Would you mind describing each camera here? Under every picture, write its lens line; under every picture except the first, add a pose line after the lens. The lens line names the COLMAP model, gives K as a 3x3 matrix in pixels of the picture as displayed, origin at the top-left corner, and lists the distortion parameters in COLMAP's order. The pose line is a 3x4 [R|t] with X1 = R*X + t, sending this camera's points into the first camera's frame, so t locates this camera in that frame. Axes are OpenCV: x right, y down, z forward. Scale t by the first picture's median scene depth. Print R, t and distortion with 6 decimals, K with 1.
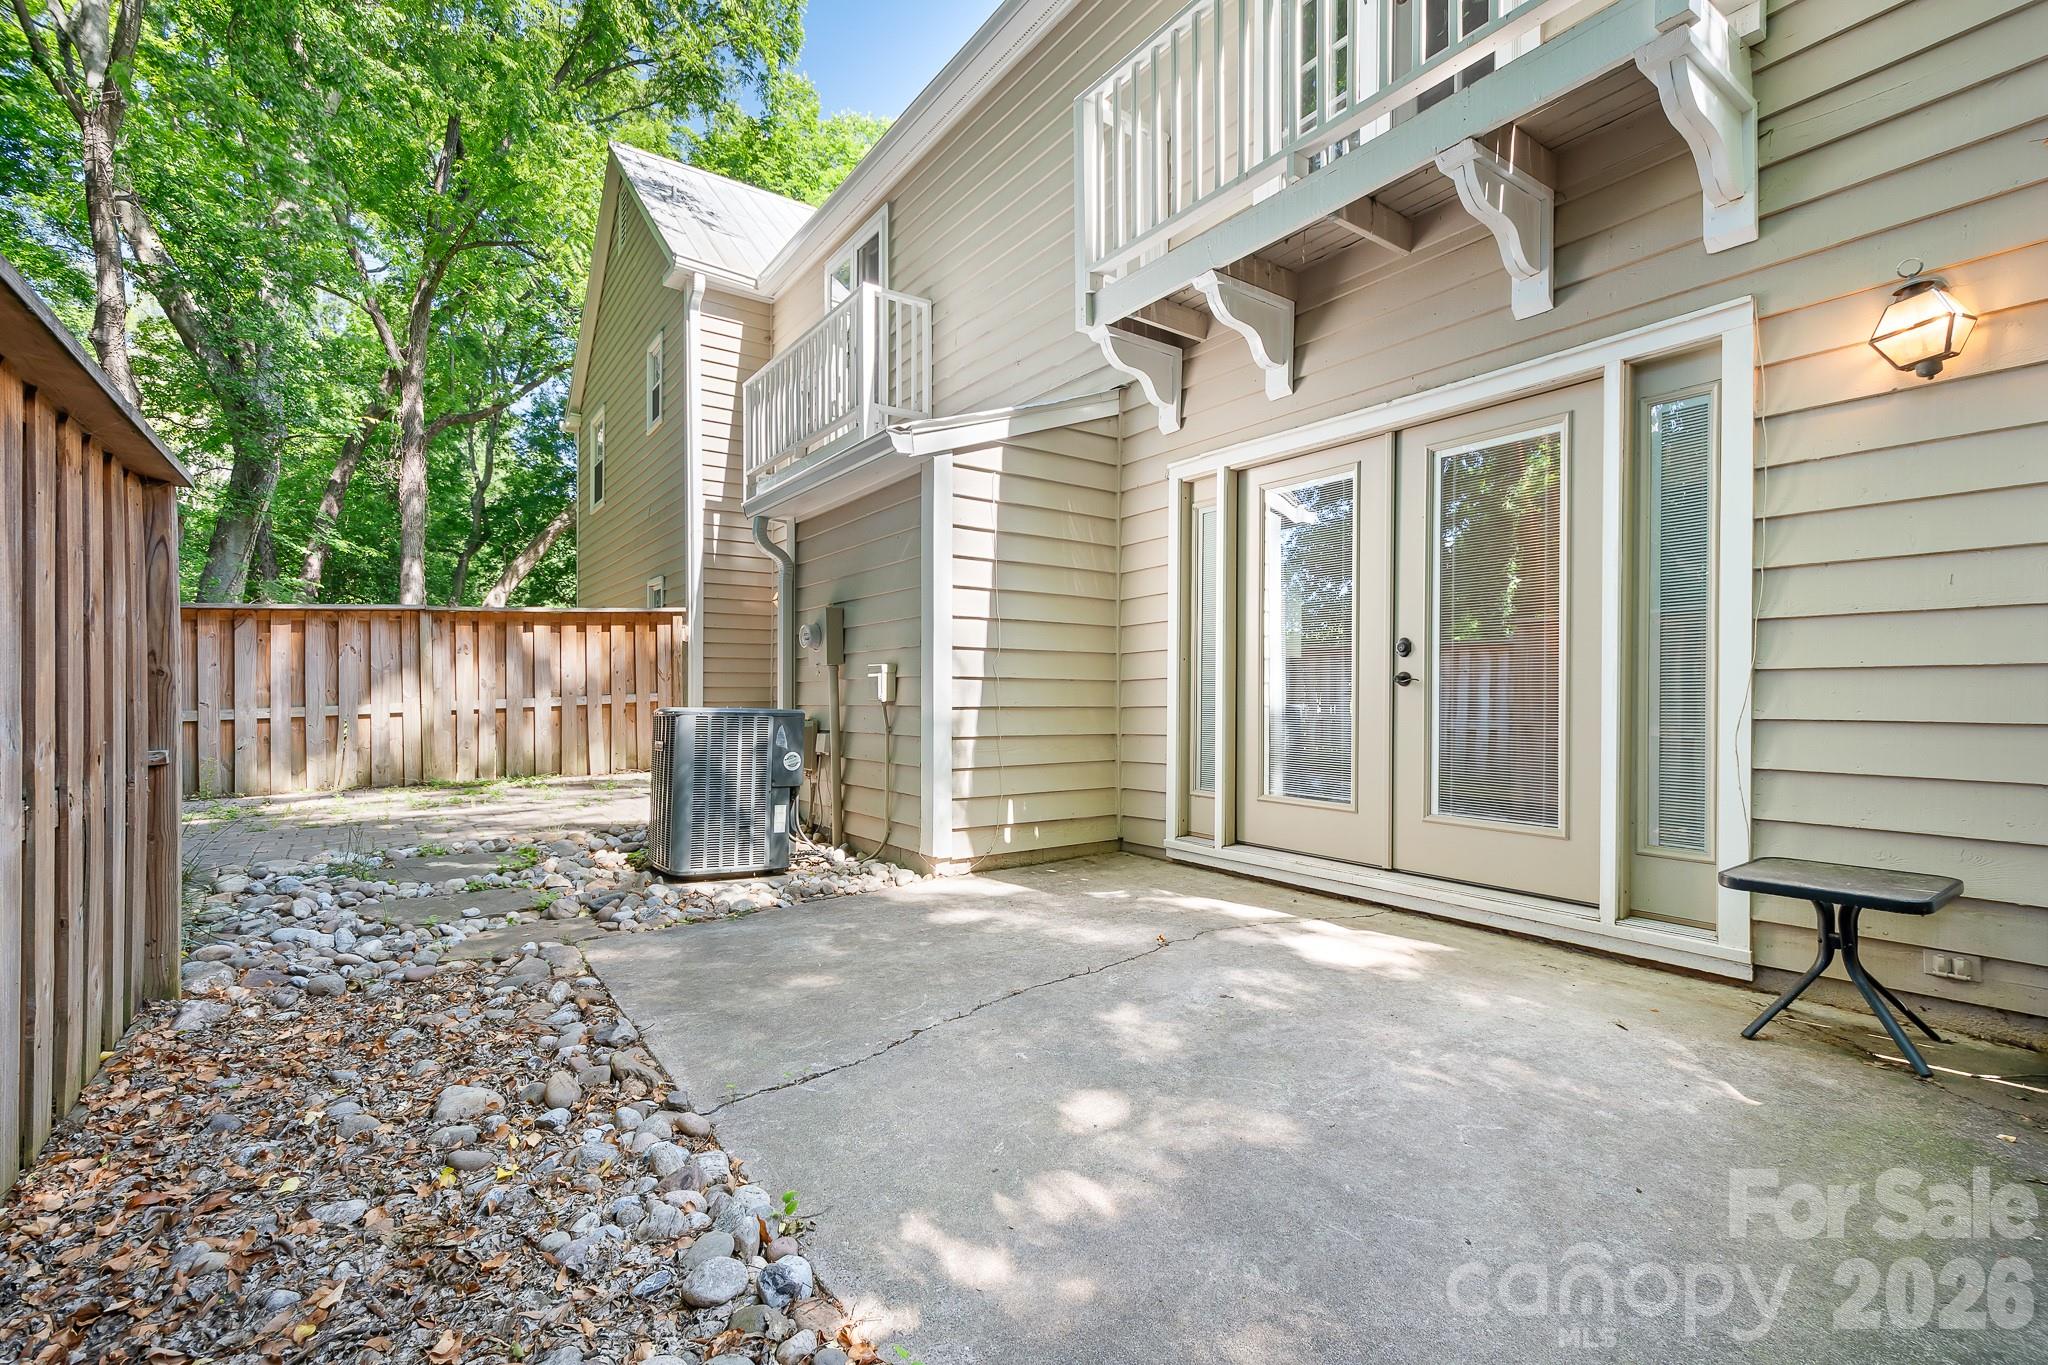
lens RADIAL K [[905.0, 0, 1031.8], [0, 905.0, 681.1], [0, 0, 1]] dist [0.015239, -0.000103]
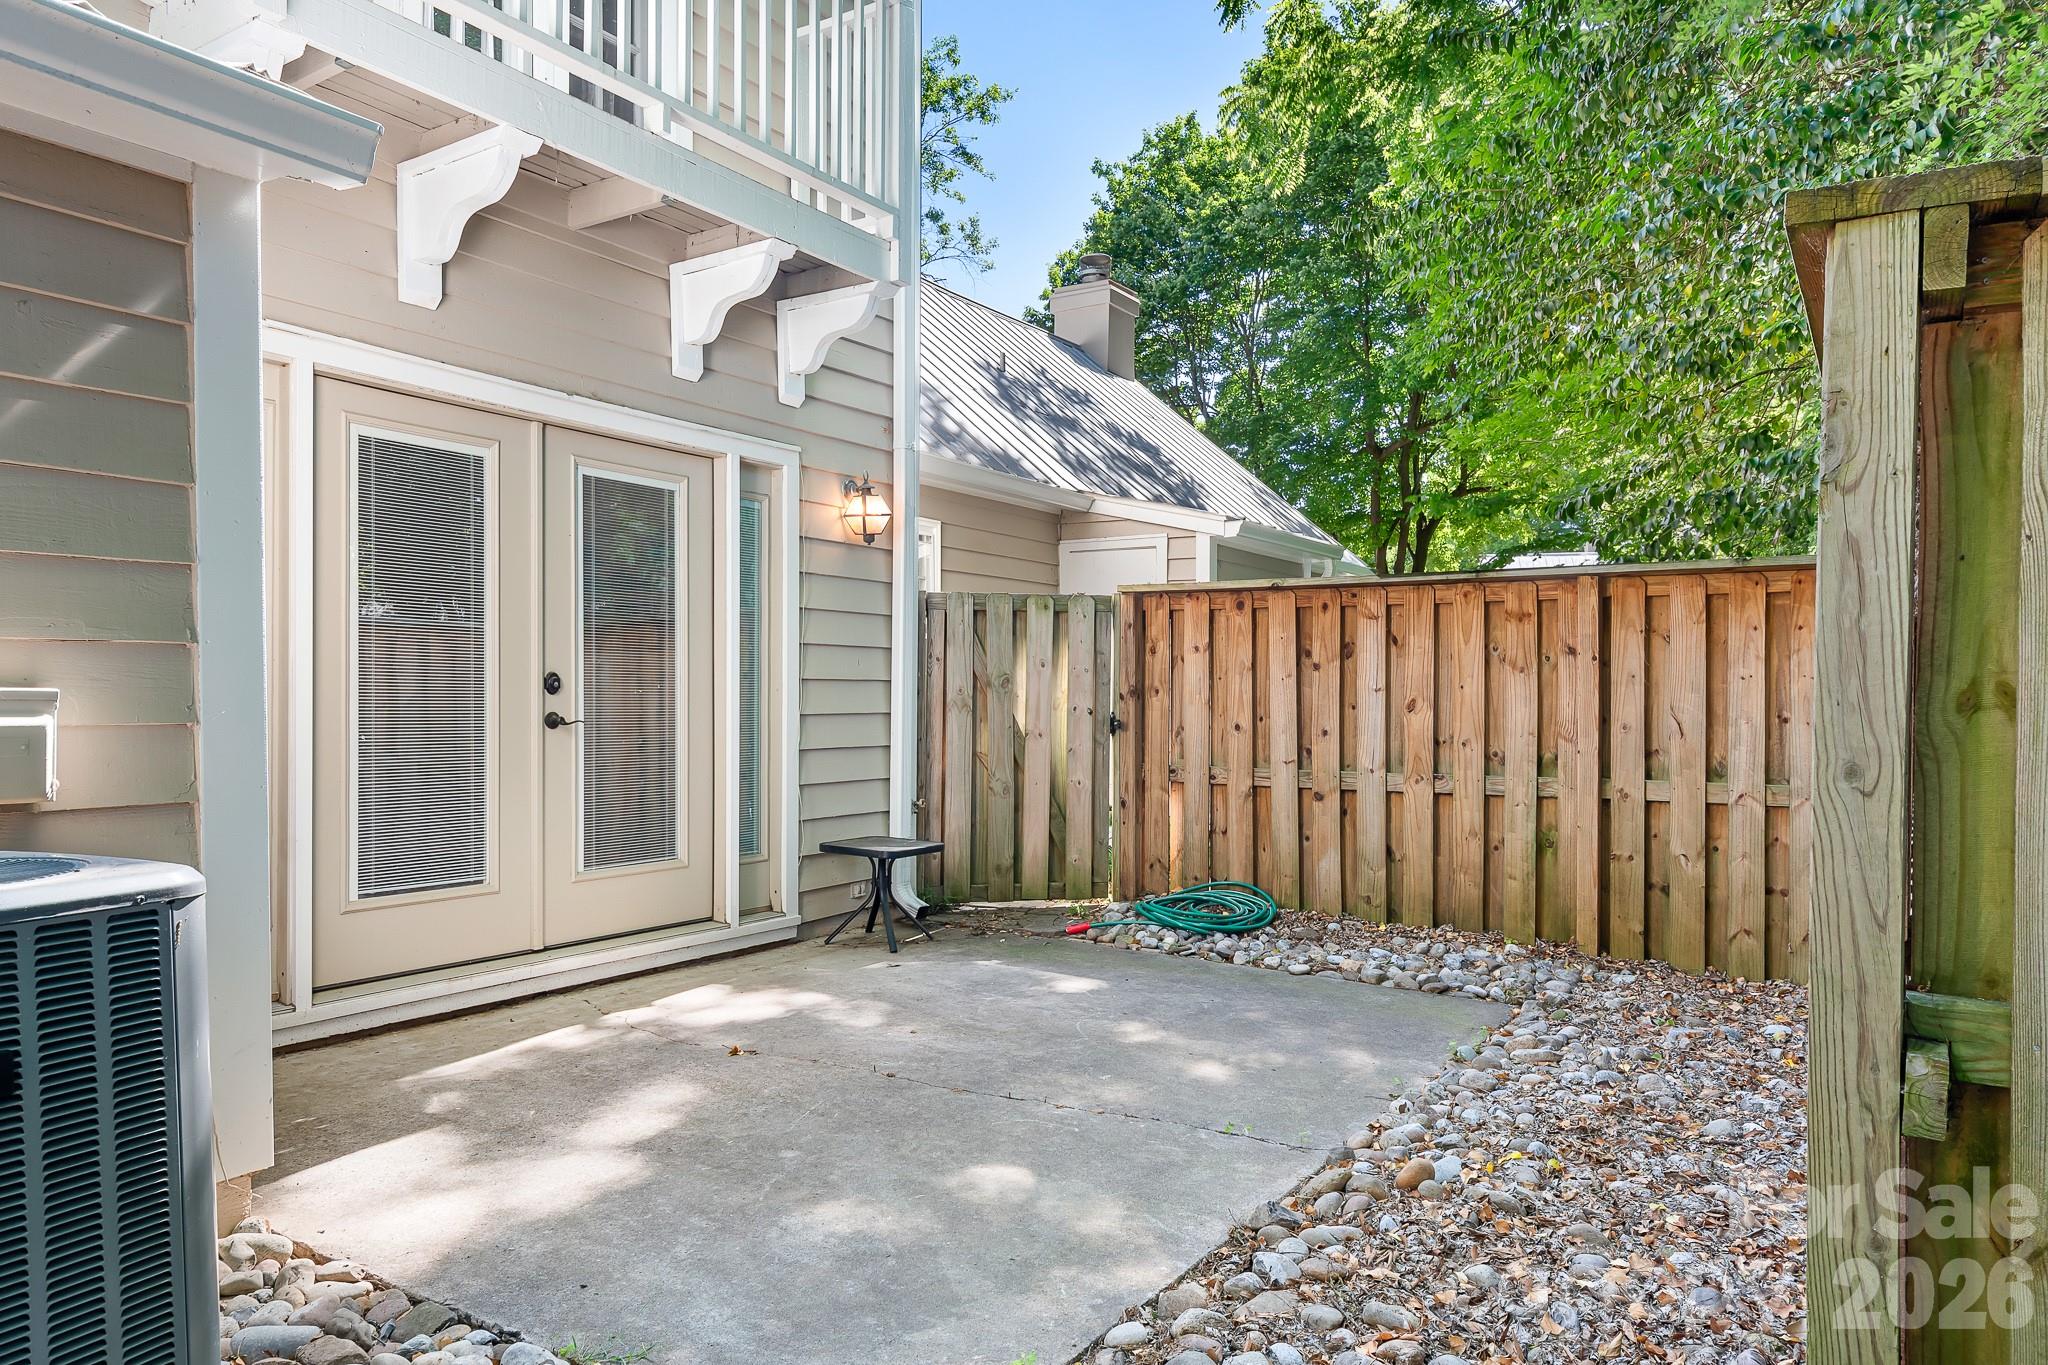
lens RADIAL K [[1418.7, 0, 1024.7], [0, 1418.7, 696.3], [0, 0, 1]] dist [0.038559, 0.001386]
pose [[-0.393852, 0.002409, 0.919171, -1.134772], [-0.017800, 0.999789, -0.010247, -0.021970], [-0.919001, -0.020397, -0.393726, 1.291065]]
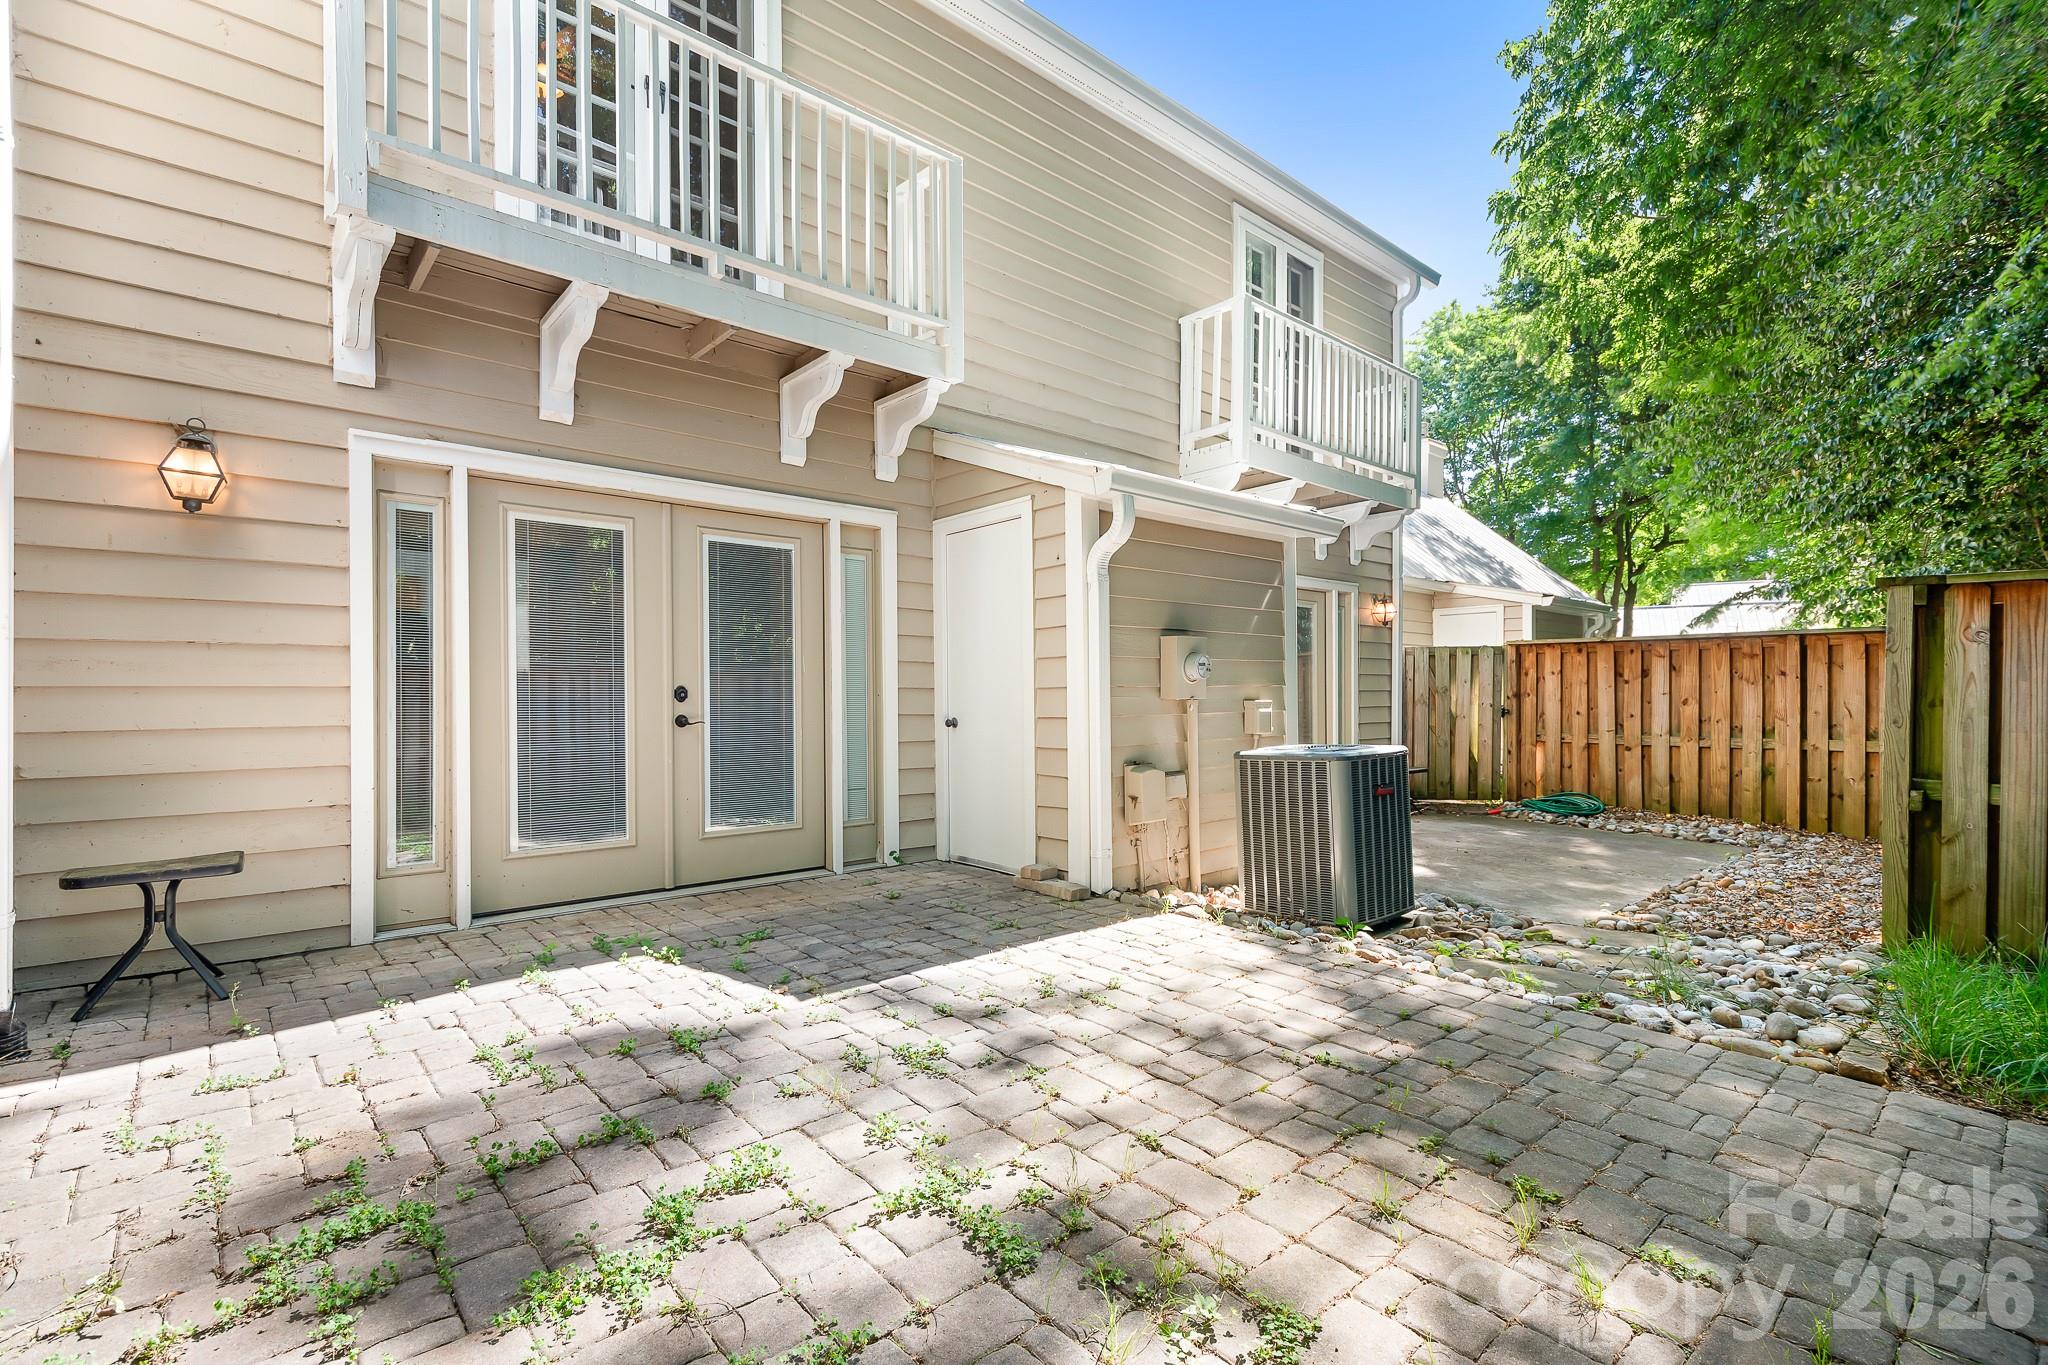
lens RADIAL K [[932.4, 0, 1030.0], [0, 932.4, 698.8], [0, 0, 1]] dist [0.001107, -0.001465]
pose [[-0.109653, -0.000682, 0.993970, -1.814426], [-0.013839, 0.999904, -0.000841, -0.020739], [-0.993874, -0.013848, -0.109652, 2.027161]]
